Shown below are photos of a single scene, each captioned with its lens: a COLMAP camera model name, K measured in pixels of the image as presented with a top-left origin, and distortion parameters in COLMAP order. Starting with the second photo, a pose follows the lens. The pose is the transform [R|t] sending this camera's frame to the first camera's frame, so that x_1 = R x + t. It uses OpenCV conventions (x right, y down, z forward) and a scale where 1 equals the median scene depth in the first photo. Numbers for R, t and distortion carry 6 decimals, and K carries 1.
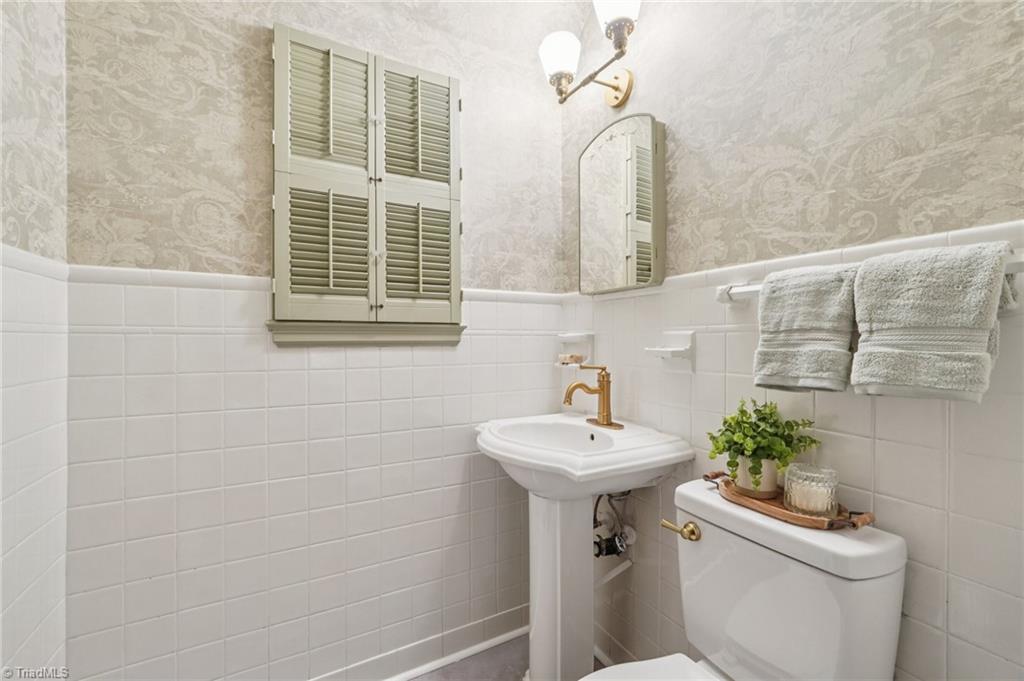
lens RADIAL K [[430.9, 0, 512.1], [0, 430.9, 342.4], [0, 0, 1]] dist [-0.010127, 0.002171]
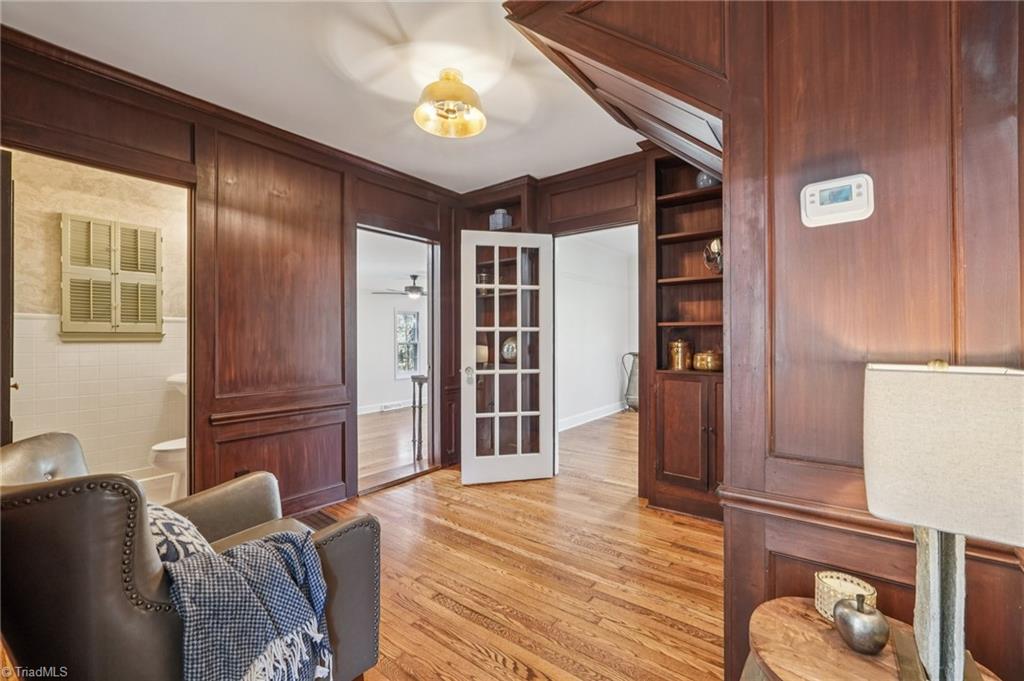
lens RADIAL K [[430.9, 0, 516.8], [0, 430.9, 339.3], [0, 0, 1]] dist [-0.010127, 0.002171]
pose [[0.908657, -0.001353, 0.417540, 0.761211], [0.000752, 0.999998, 0.001604, -0.012656], [-0.417542, -0.001144, 0.908657, -2.216882]]
